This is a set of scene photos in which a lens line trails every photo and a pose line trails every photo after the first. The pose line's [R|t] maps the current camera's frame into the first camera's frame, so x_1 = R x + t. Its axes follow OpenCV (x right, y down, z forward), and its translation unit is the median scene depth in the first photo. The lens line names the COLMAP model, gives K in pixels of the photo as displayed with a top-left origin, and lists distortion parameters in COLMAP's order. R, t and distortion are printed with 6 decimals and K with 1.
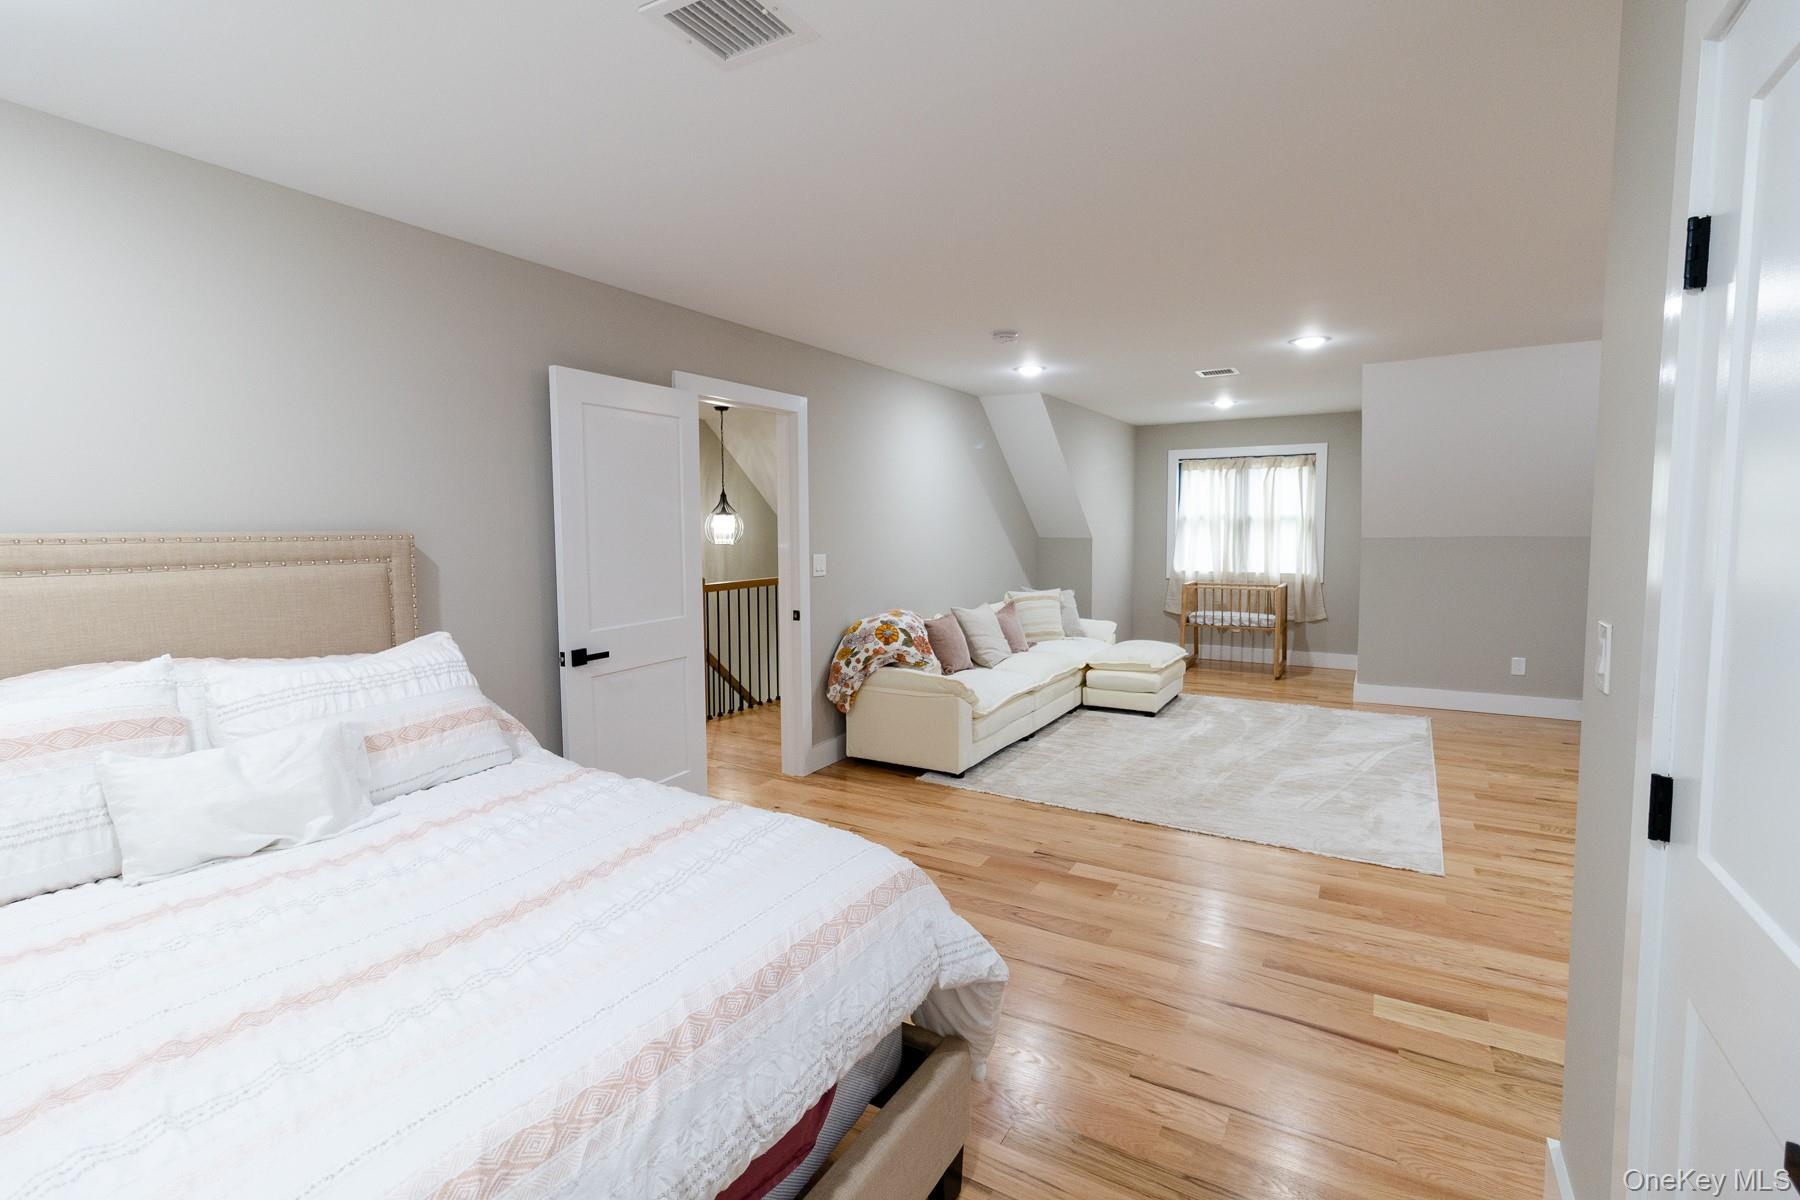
lens RADIAL K [[833.8, 0, 894.5], [0, 833.8, 581.6], [0, 0, 1]] dist [0.001527, 0.000479]
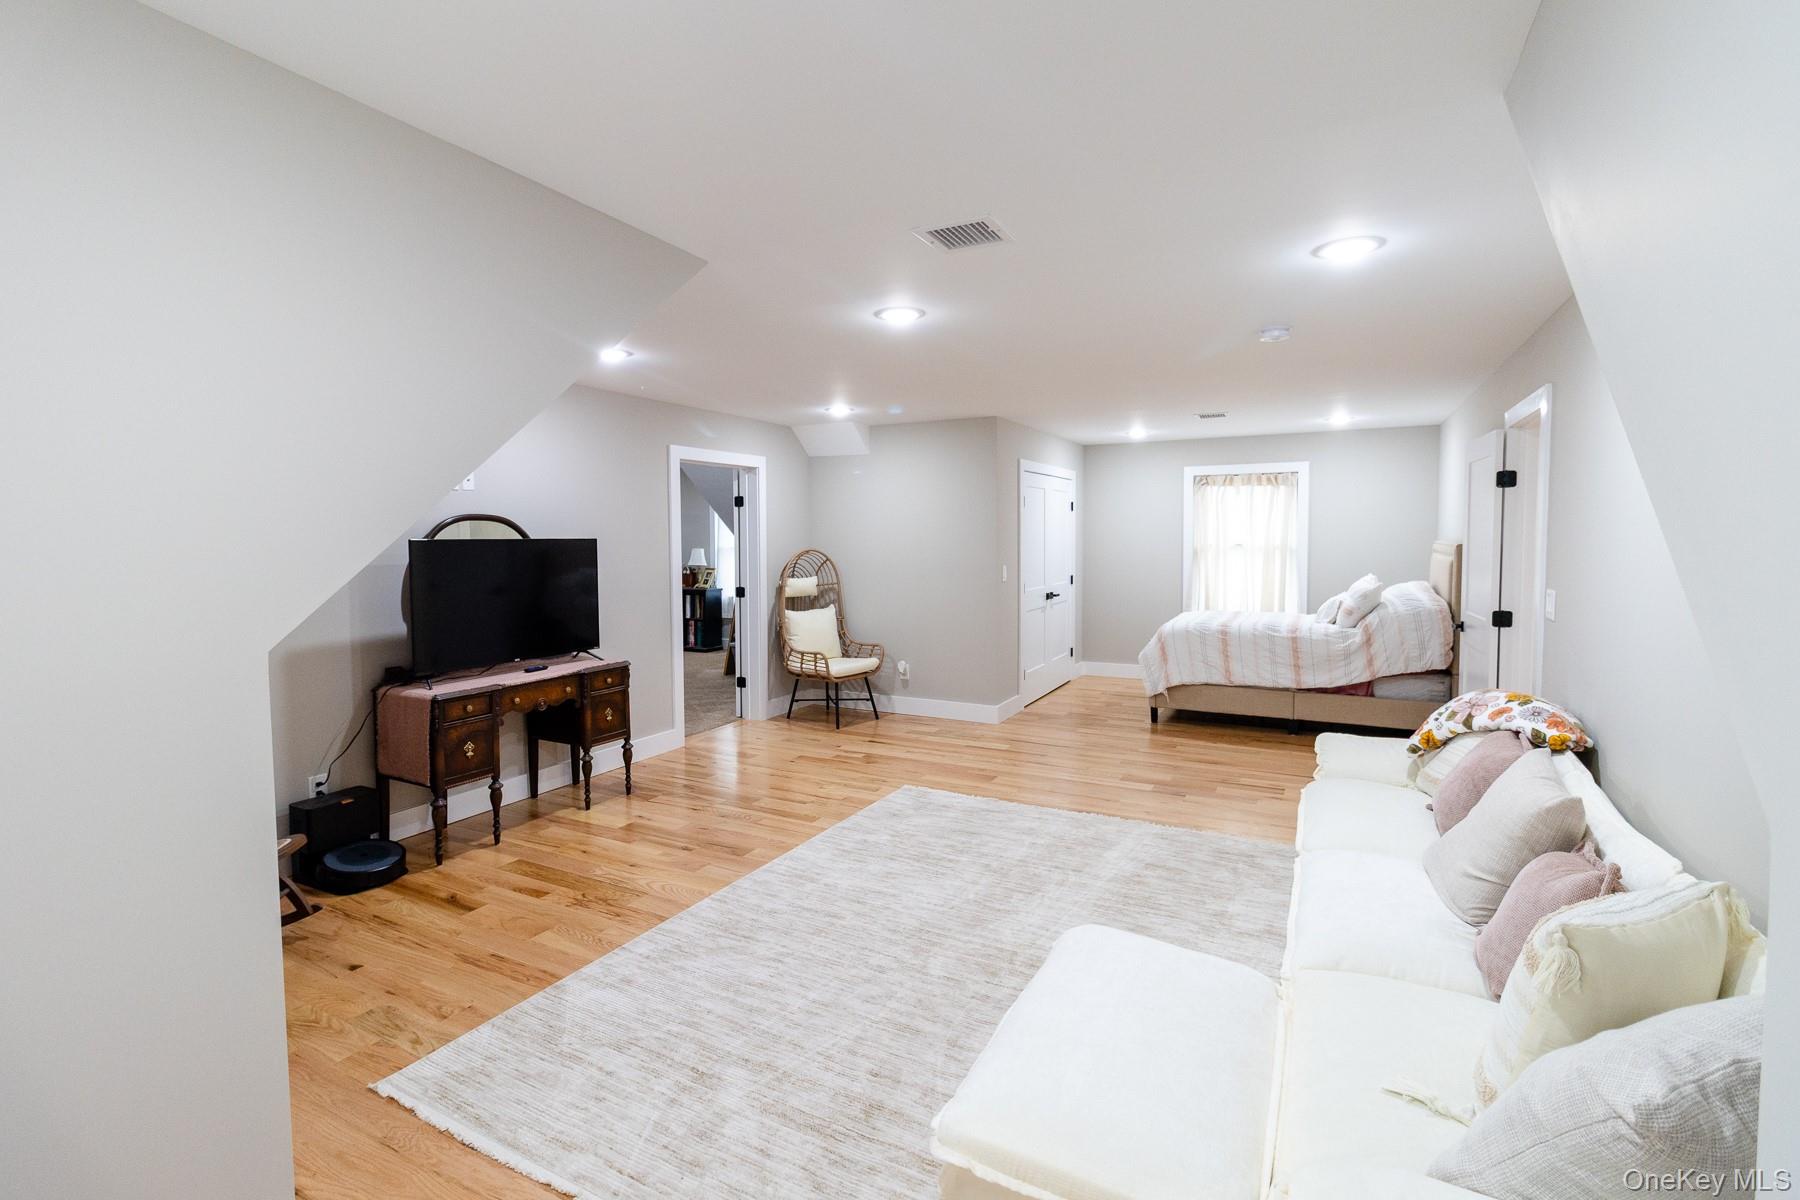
lens RADIAL K [[833.8, 0, 894.5], [0, 833.8, 581.6], [0, 0, 1]] dist [0.001527, 0.000479]
pose [[-0.998992, 0.015590, -0.042086, 0.517468], [0.009939, 0.991294, 0.131291, -0.146724], [0.043766, 0.130741, -0.990450, 1.713849]]
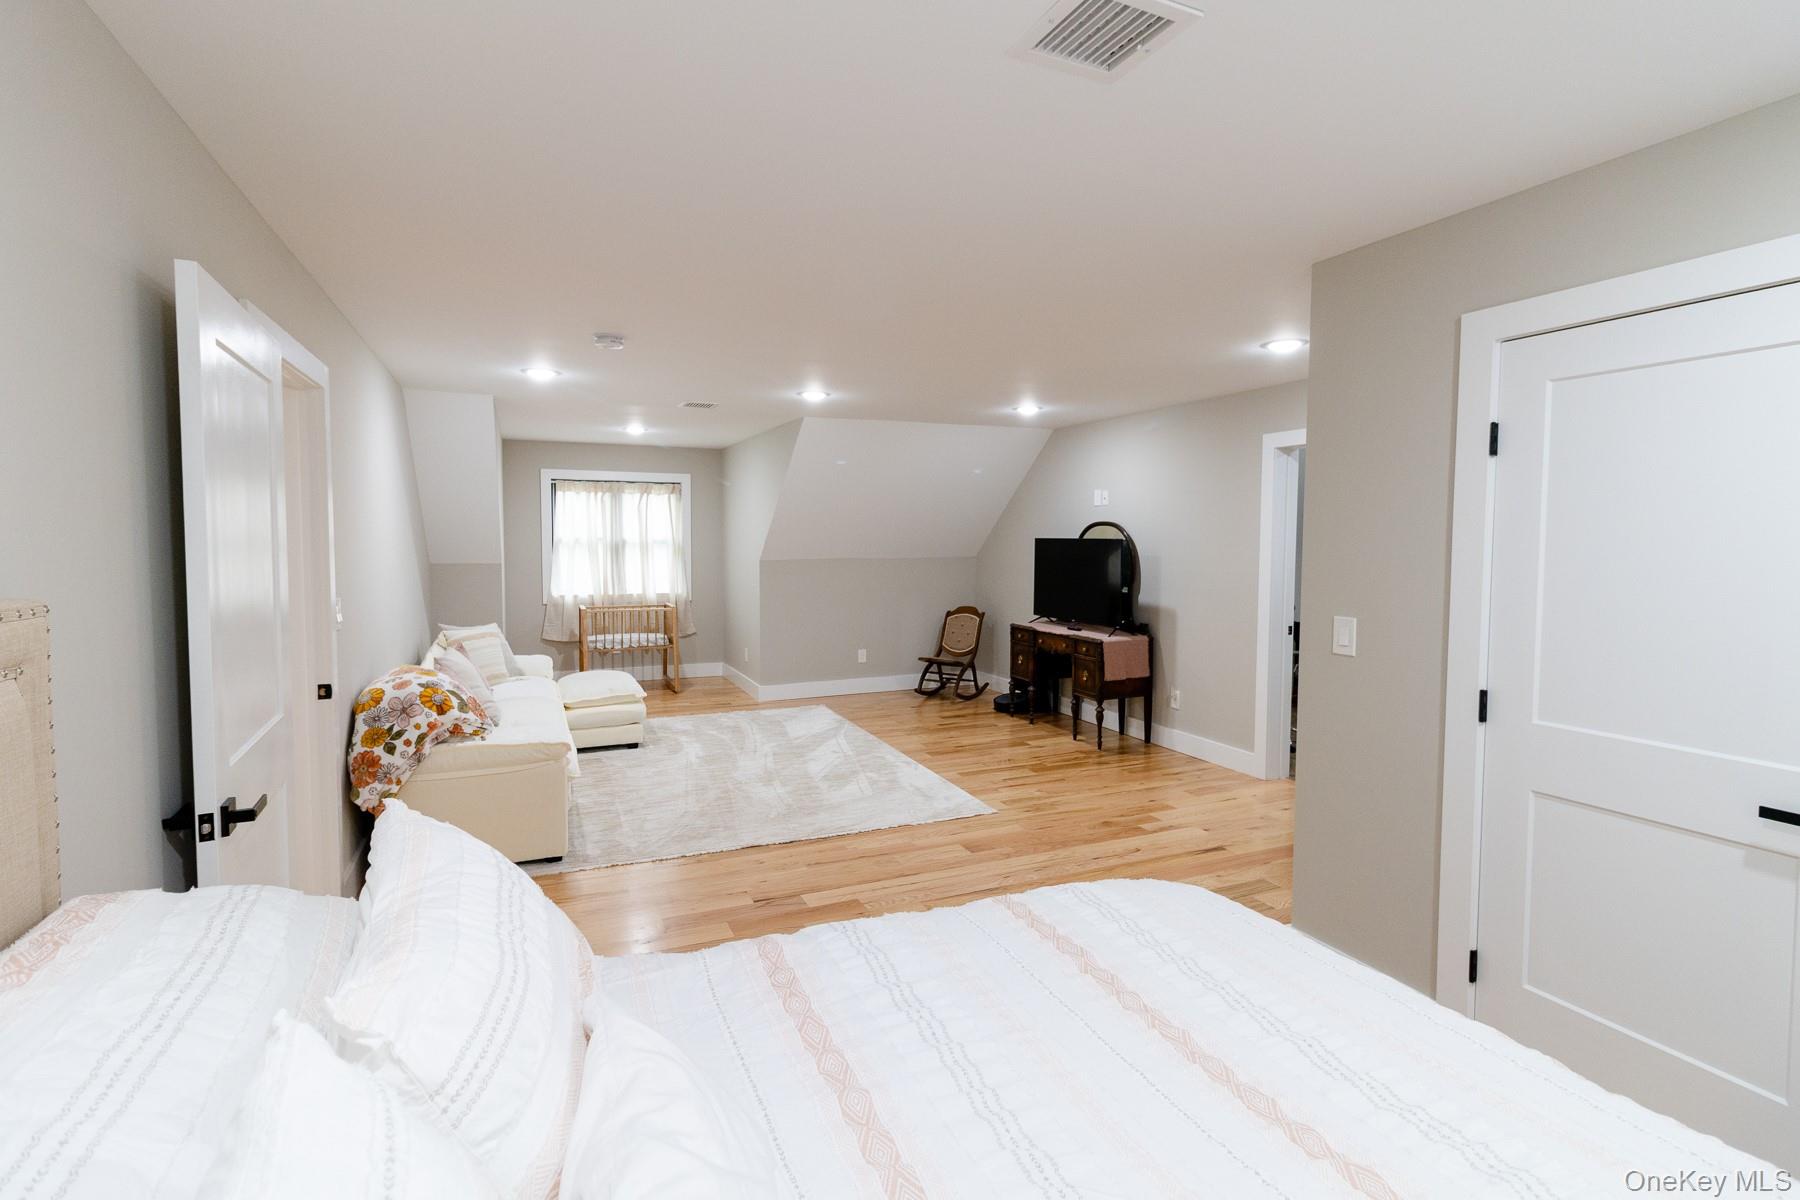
lens RADIAL K [[833.8, 0, 894.5], [0, 833.8, 581.6], [0, 0, 1]] dist [0.001527, 0.000479]
pose [[0.583370, -0.032762, 0.811546, -0.375903], [0.048722, 0.998798, 0.005298, -0.027442], [-0.810744, 0.036449, 0.584265, 0.230254]]
